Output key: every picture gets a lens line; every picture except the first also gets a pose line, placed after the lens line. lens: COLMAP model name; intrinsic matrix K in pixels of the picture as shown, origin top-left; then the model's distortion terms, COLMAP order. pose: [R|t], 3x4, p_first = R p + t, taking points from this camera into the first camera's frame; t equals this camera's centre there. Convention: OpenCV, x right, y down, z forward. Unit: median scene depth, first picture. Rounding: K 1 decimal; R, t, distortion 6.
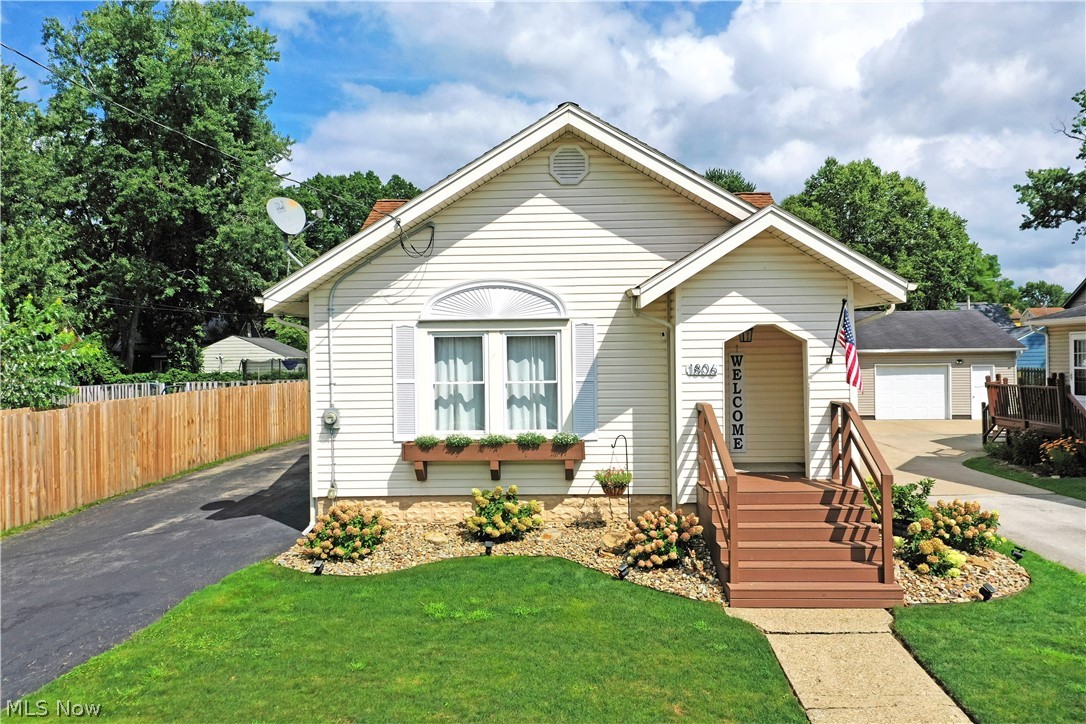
lens RADIAL K [[871.9, 0, 543.0], [0, 871.9, 362.0], [0, 0, 1]] dist [0.015177, 0.002327]
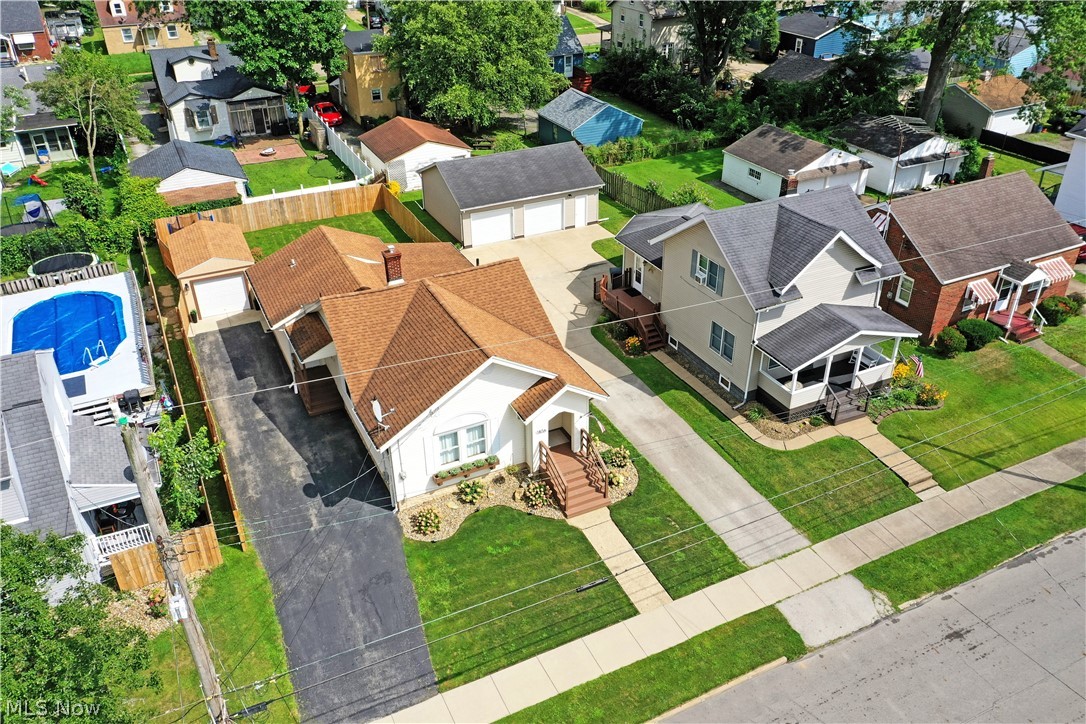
lens RADIAL K [[863.9, 0, 543.0], [0, 863.9, 362.0], [0, 0, 1]] dist [0.020825, 0.001057]
pose [[0.877259, -0.244097, 0.413319, -0.841524], [0.001745, 0.862667, 0.505769, -1.478800], [-0.480014, -0.442969, 0.757209, -0.927726]]
